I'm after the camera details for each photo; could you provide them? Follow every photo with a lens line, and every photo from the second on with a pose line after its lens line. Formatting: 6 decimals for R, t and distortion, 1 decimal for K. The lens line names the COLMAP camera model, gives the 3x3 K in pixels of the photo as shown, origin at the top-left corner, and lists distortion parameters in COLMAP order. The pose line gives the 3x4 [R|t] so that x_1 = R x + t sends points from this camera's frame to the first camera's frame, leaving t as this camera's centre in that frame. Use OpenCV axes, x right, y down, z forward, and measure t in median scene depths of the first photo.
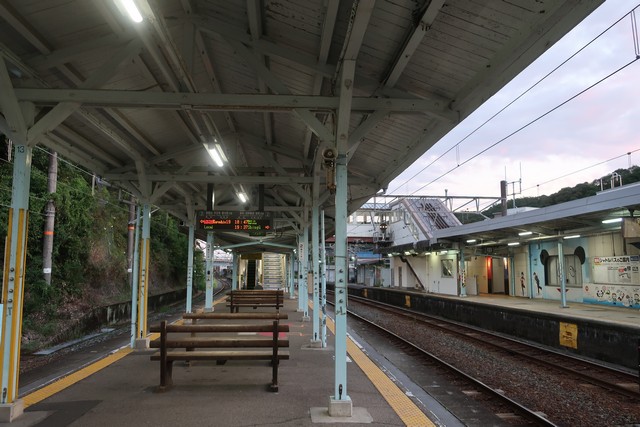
lens RADIAL K [[499.2, 0, 321.8], [0, 499.2, 214.4], [0, 0, 1]] dist [0.004687, 0.002769]
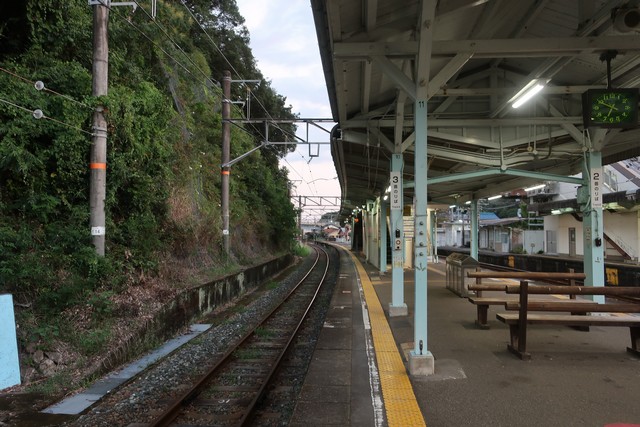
lens RADIAL K [[499.2, 0, 321.8], [0, 499.2, 214.4], [0, 0, 1]] dist [0.004687, 0.002769]
pose [[0.987922, -0.006226, -0.154827, -0.195512], [0.017444, 0.997310, 0.071200, 0.054598], [0.153967, -0.073041, 0.985373, 0.452229]]
